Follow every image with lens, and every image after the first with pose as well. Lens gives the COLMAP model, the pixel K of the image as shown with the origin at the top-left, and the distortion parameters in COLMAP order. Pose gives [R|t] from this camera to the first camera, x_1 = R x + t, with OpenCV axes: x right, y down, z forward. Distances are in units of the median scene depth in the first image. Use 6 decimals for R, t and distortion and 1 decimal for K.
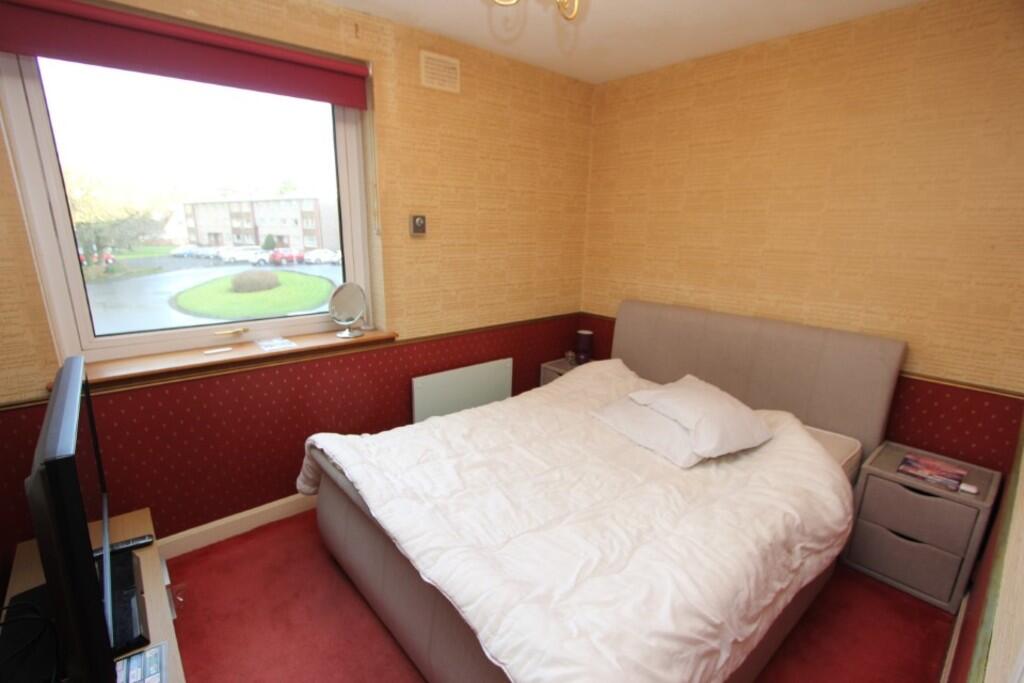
lens RADIAL K [[469.7, 0, 502.3], [0, 469.7, 343.2], [0, 0, 1]] dist [0.000982, 0.000592]
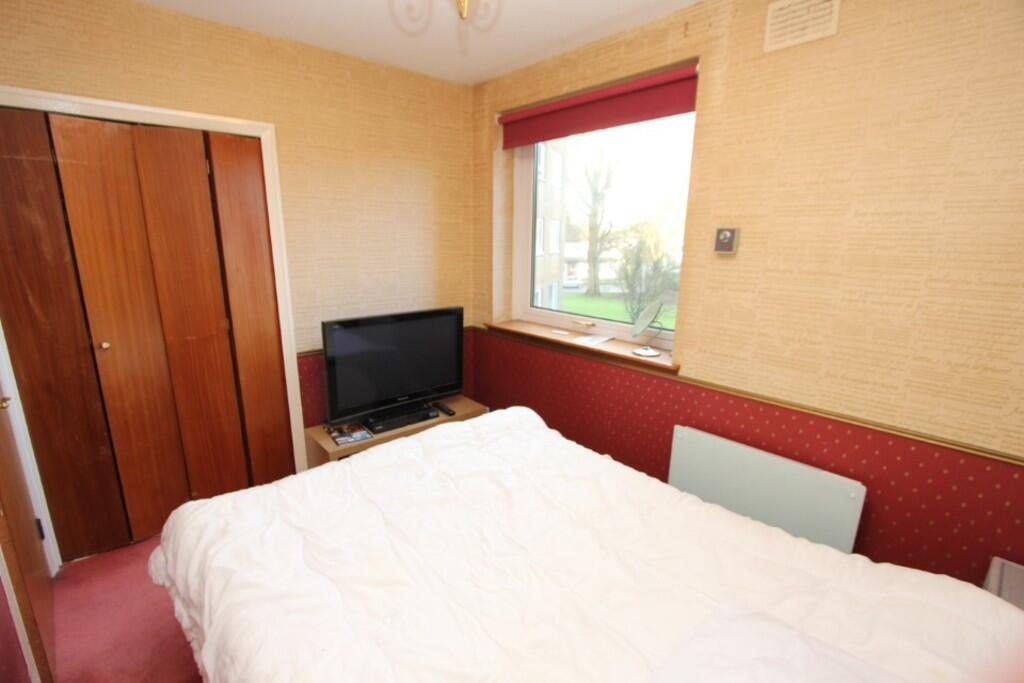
lens RADIAL K [[469.7, 0, 504.6], [0, 469.7, 344.5], [0, 0, 1]] dist [0.000982, 0.000592]
pose [[0.035027, 0.211424, -0.976767, 0.609763], [-0.263838, 0.944648, 0.195010, -0.146921], [0.963931, 0.250877, 0.088870, 0.633156]]
